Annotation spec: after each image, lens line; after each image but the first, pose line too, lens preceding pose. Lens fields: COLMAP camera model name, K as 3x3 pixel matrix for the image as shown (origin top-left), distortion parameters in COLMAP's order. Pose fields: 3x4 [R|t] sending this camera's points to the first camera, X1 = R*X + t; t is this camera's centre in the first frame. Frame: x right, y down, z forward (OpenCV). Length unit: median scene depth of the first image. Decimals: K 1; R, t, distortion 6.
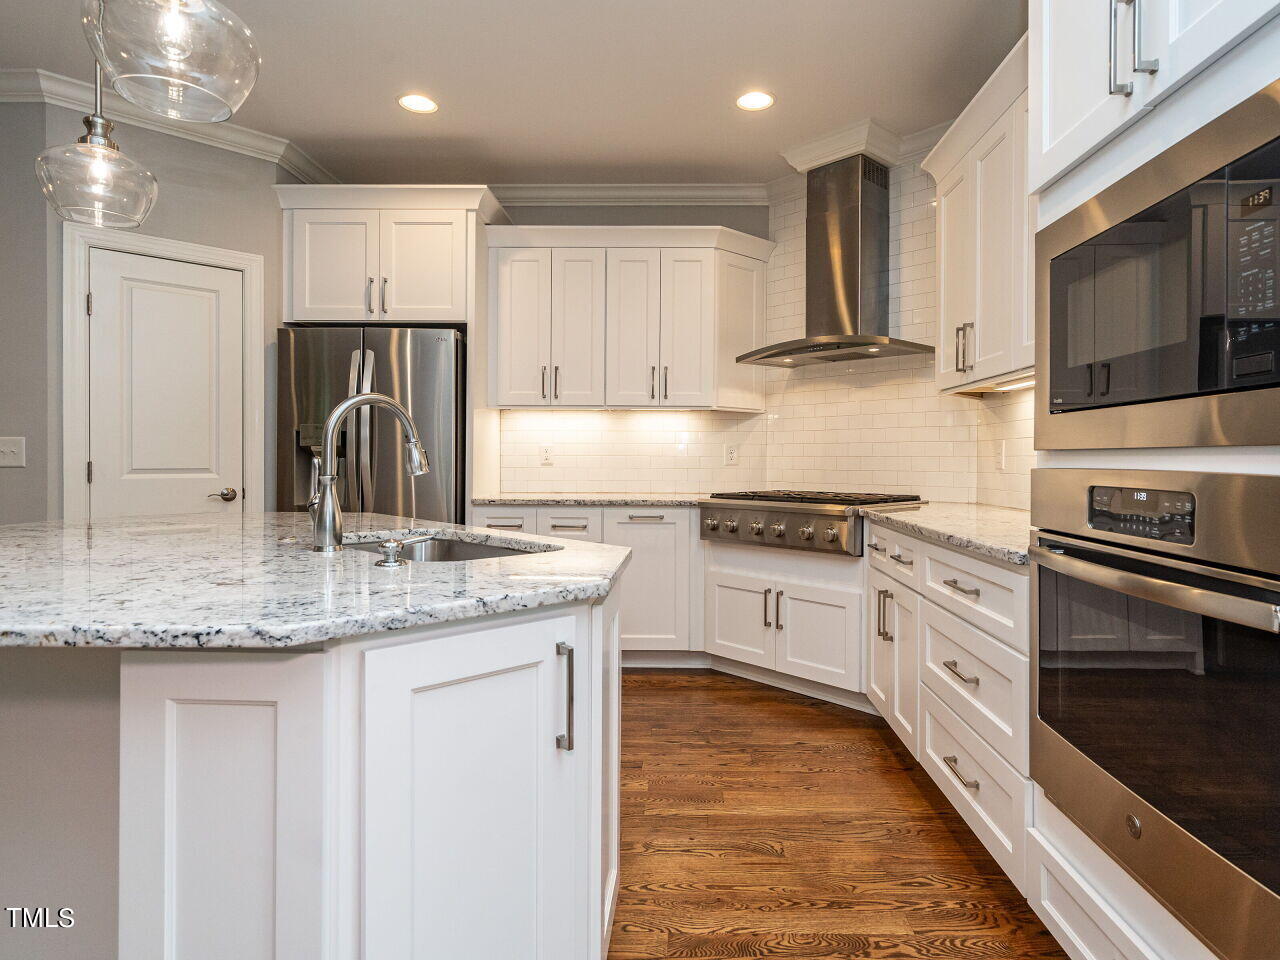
lens RADIAL K [[732.5, 0, 686.8], [0, 732.5, 463.9], [0, 0, 1]] dist [0.000759, 0.004555]
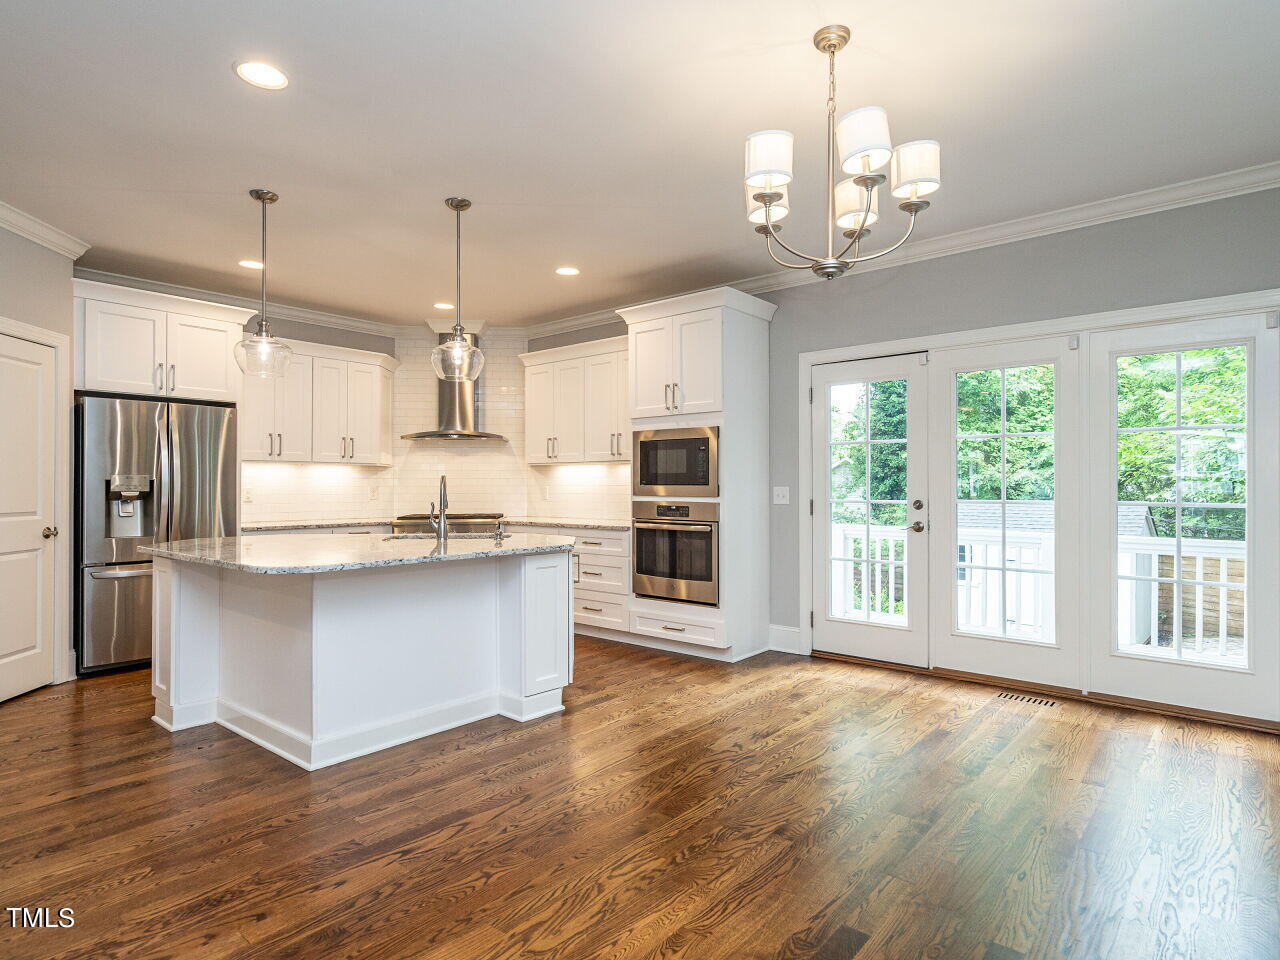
lens RADIAL K [[753.0, 0, 610.7], [0, 753.0, 484.7], [0, 0, 1]] dist [0.019112, -0.002928]
pose [[0.660342, -0.004371, 0.750952, -0.943120], [0.006948, 0.999976, -0.000289, -0.030076], [-0.750933, 0.005409, 0.660356, -0.517976]]
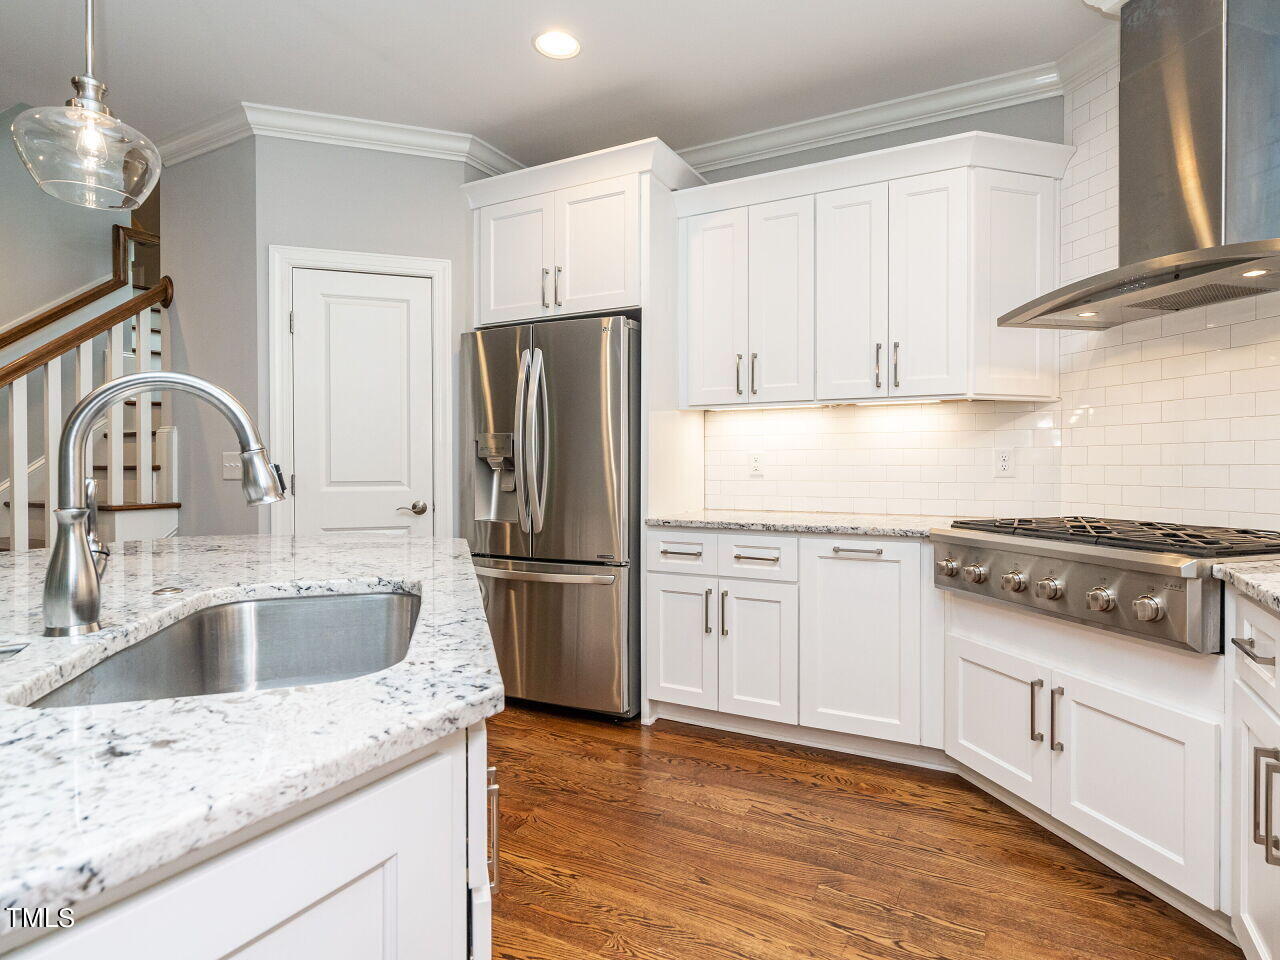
lens RADIAL K [[732.5, 0, 642.9], [0, 732.5, 473.4], [0, 0, 1]] dist [0.000759, 0.004555]
pose [[0.893620, -0.000557, -0.448825, 0.080131], [0.001442, 0.999998, 0.001630, -0.005150], [0.448823, -0.002104, 0.893618, 0.260360]]
